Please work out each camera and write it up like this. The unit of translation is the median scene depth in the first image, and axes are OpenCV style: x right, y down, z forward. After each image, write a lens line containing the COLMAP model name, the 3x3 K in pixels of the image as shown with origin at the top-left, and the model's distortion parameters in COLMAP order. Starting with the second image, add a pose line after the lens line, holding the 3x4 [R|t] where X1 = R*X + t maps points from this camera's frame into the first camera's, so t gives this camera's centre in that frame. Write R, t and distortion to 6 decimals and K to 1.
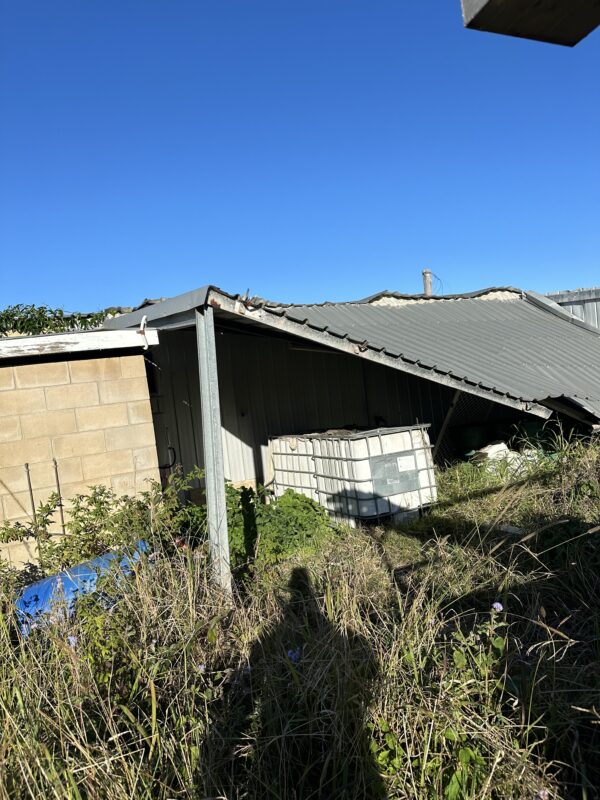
lens RADIAL K [[554.5, 0, 297.8], [0, 554.5, 395.5], [0, 0, 1]] dist [0.114057, -0.183901]
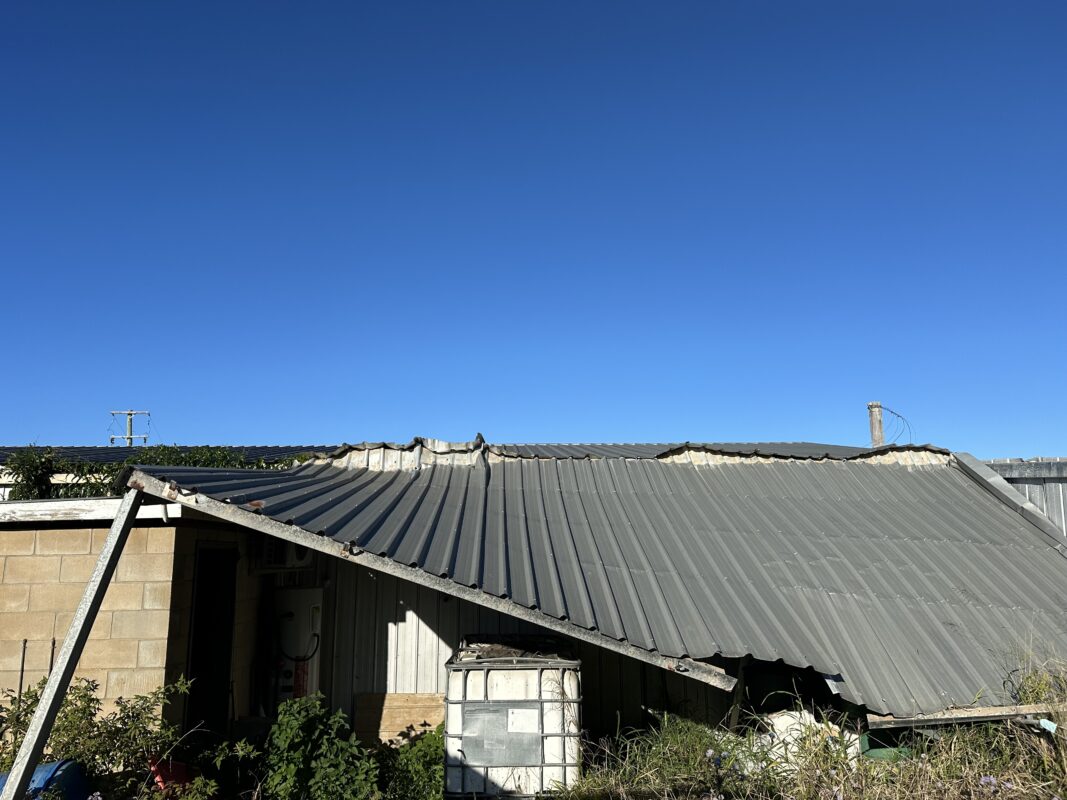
lens RADIAL K [[743.0, 0, 535.2], [0, 743.0, 399.4], [0, 0, 1]] dist [0.043789, -0.047666]
pose [[0.911138, 0.030853, -0.410944, 0.579118], [-0.104906, 0.981707, -0.158889, -0.117896], [0.398524, 0.187880, 0.897708, 0.132262]]
